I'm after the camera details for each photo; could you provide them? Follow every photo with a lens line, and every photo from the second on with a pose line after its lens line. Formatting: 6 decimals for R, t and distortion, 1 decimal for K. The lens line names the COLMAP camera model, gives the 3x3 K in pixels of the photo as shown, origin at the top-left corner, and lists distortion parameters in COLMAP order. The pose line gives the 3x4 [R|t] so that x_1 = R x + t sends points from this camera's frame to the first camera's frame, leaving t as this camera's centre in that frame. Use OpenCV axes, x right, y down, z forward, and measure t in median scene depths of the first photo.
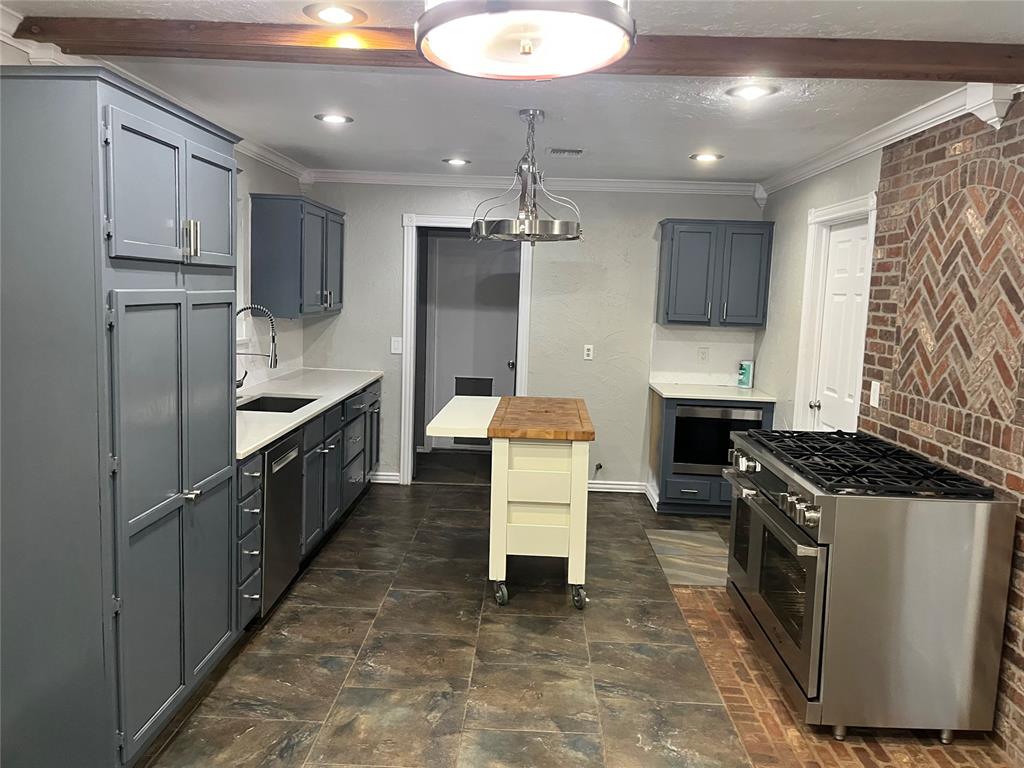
lens RADIAL K [[778.7, 0, 509.4], [0, 778.7, 379.9], [0, 0, 1]] dist [0.033150, -0.026474]
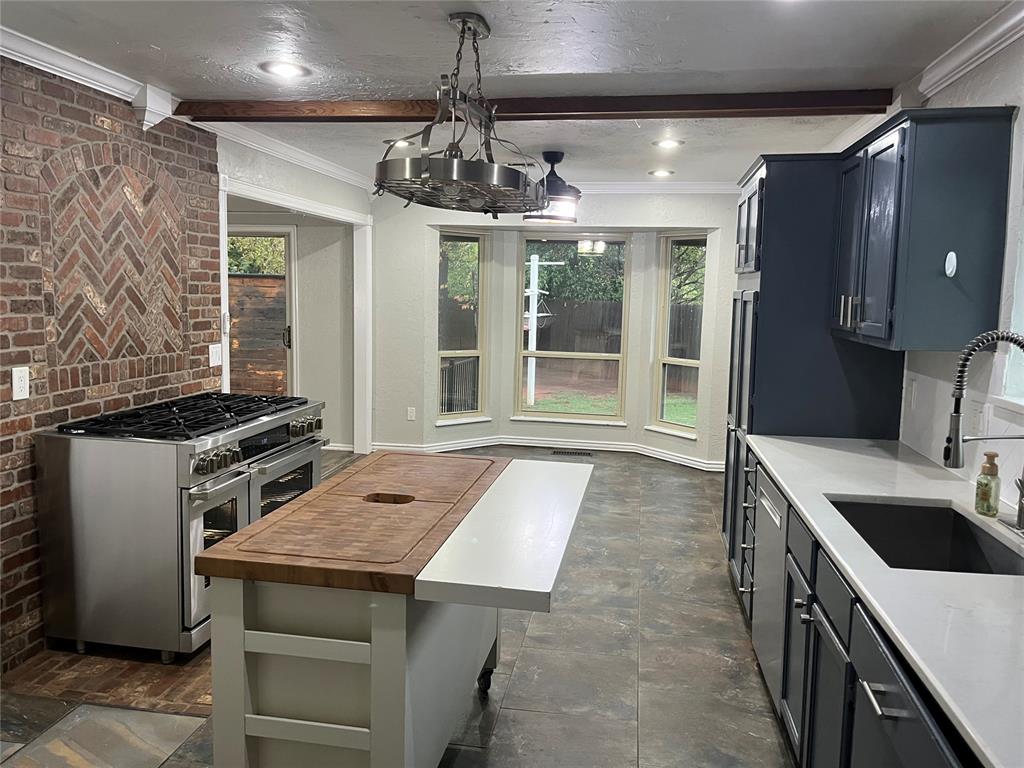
lens RADIAL K [[778.7, 0, 516.1], [0, 778.7, 378.8], [0, 0, 1]] dist [0.033150, -0.026474]
pose [[-0.990482, -0.069050, 0.119069, -0.126060], [-0.039741, 0.971686, 0.232910, -0.208037], [-0.131780, 0.225962, -0.965181, 1.869742]]
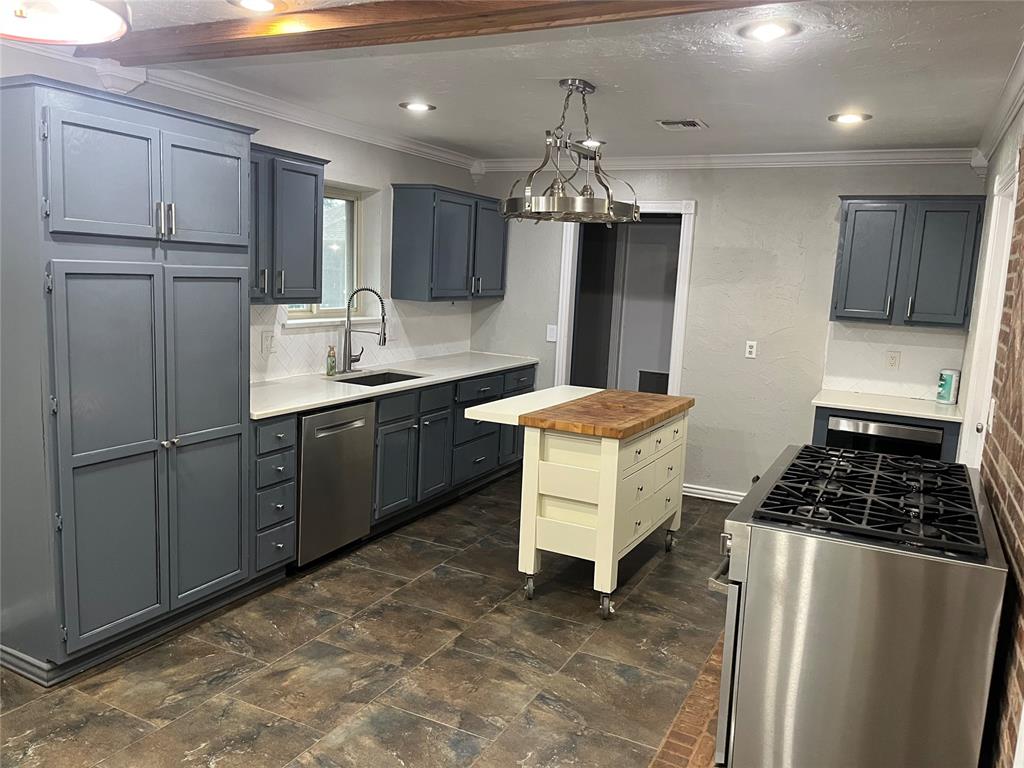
lens RADIAL K [[778.7, 0, 509.9], [0, 778.7, 389.8], [0, 0, 1]] dist [0.033150, -0.026474]
pose [[0.904430, 0.072772, -0.420370, 0.400171], [-0.065518, 0.997348, 0.031692, 0.000157], [0.421561, -0.001122, 0.906799, 0.125250]]
